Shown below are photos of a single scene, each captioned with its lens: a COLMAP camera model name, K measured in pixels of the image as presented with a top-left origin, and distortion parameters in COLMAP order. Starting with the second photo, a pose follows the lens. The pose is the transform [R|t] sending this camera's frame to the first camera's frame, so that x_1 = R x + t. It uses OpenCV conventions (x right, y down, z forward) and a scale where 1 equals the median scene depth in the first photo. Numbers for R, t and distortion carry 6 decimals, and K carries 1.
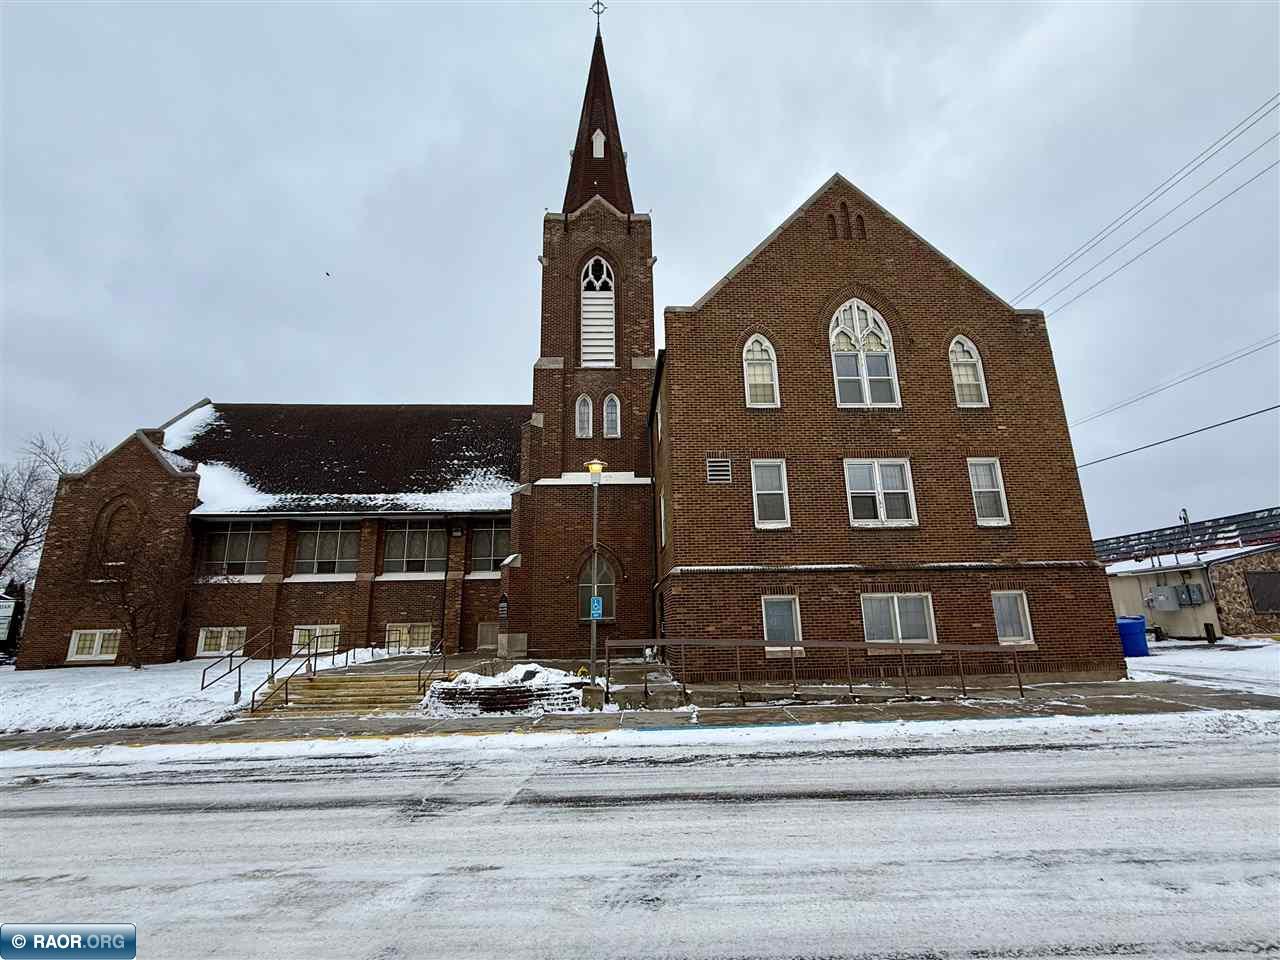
lens RADIAL K [[556.9, 0, 640.3], [0, 556.9, 478.8], [0, 0, 1]] dist [0.008211, 0.000307]
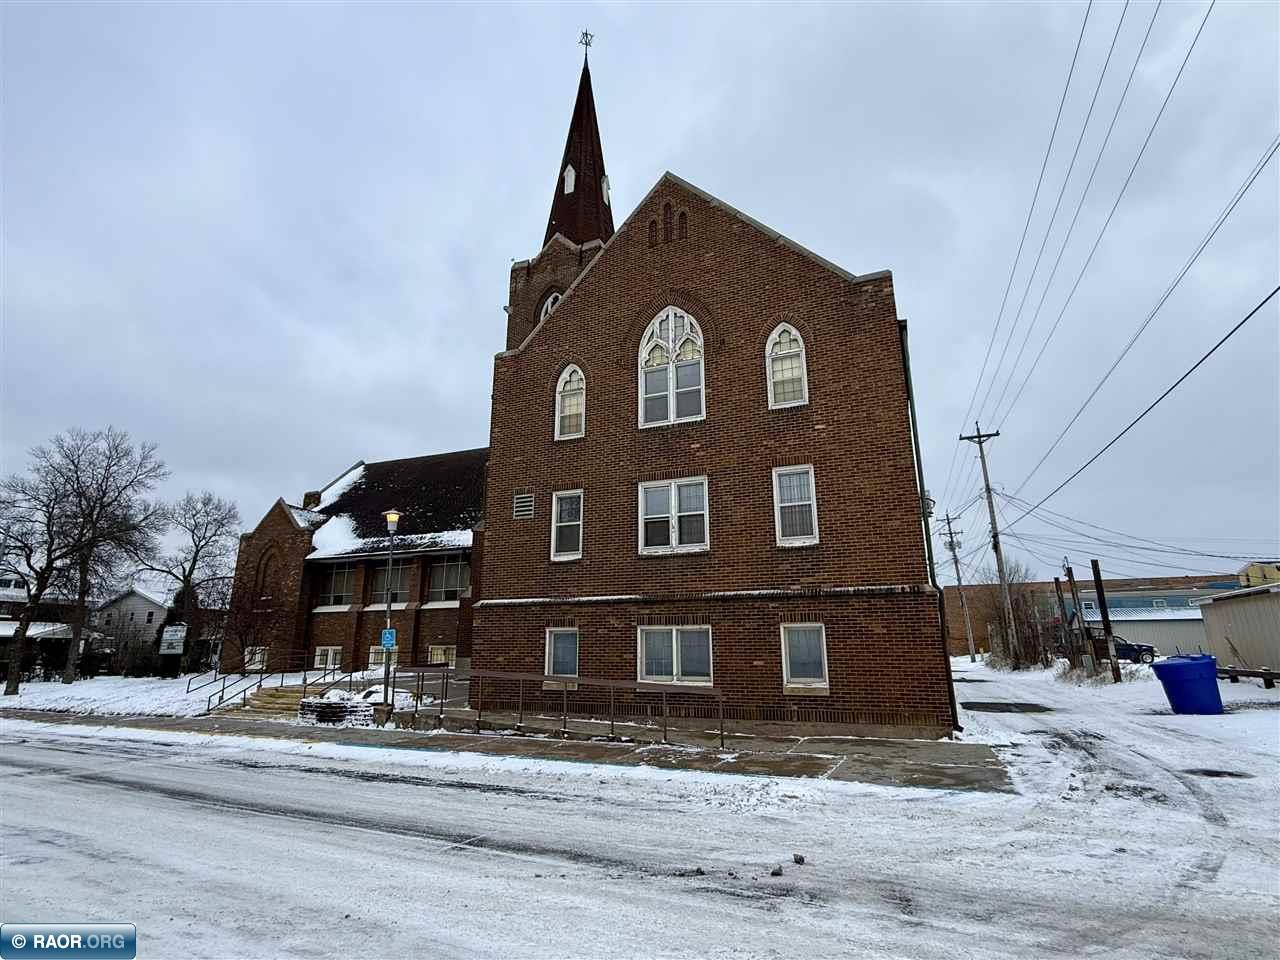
lens RADIAL K [[608.4, 0, 638.8], [0, 608.4, 480.5], [0, 0, 1]] dist [0.011877, 0.001461]
pose [[0.903947, -0.094083, -0.417168, 0.792411], [0.089657, 0.995513, -0.030242, -0.008778], [0.418141, -0.010065, 0.908326, 0.057721]]
